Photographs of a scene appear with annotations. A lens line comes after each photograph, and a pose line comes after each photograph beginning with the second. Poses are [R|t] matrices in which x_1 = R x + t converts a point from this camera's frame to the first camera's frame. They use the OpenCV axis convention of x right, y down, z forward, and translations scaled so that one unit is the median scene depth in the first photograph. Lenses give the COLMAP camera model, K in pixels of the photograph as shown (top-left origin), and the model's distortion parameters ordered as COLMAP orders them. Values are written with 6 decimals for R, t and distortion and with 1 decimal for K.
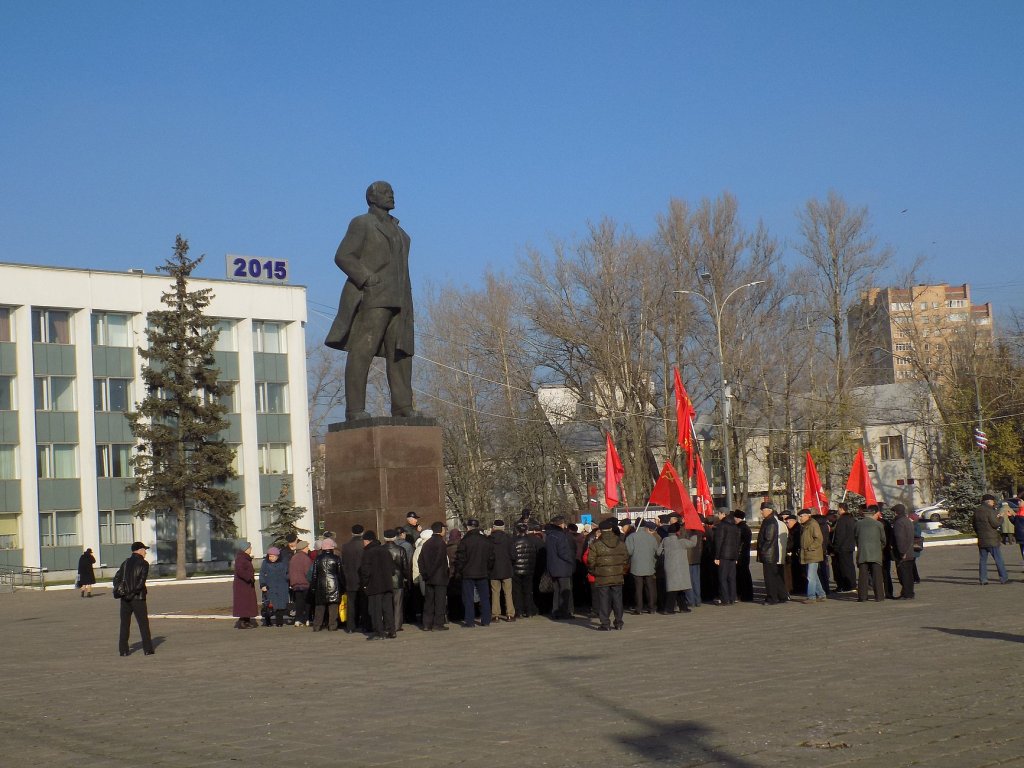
lens RADIAL K [[1685.1, 0, 512.0], [0, 1685.1, 384.0], [0, 0, 1]] dist [-0.023781, -0.005314]
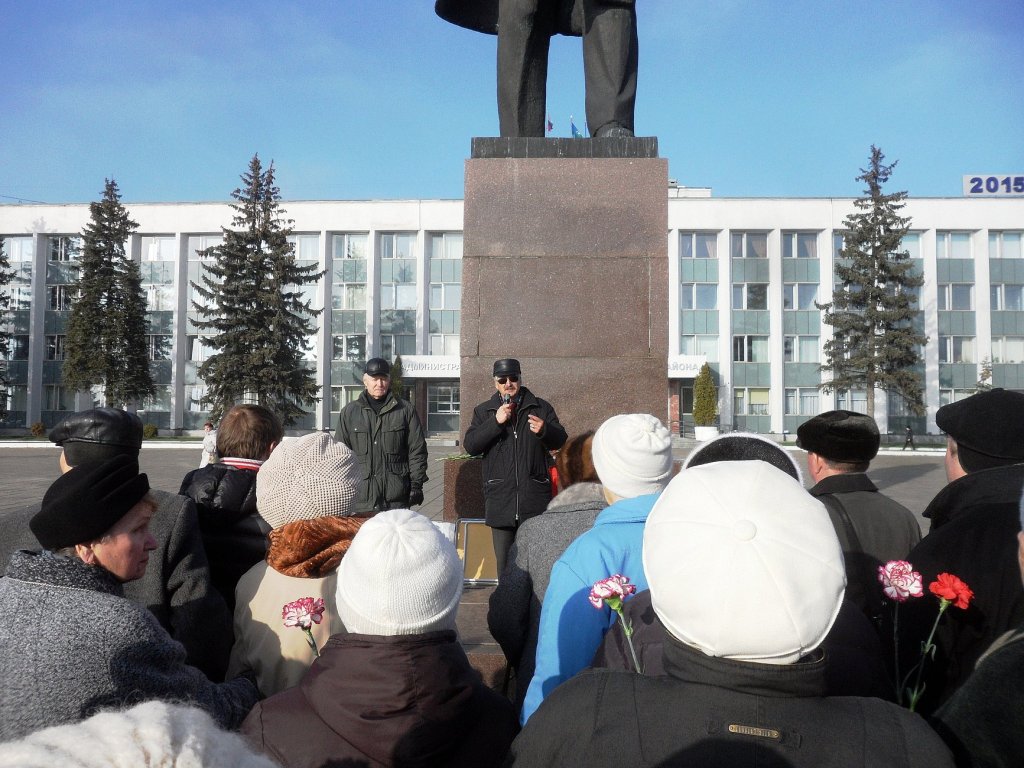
lens RADIAL K [[832.0, 0, 515.5], [0, 832.0, 379.7], [0, 0, 1]] dist [-0.034842, 0.044388]
pose [[0.692403, 0.026299, -0.721032, 0.035902], [0.017004, 0.998463, 0.052746, 0.031732], [0.721311, -0.048782, 0.690892, 0.398019]]
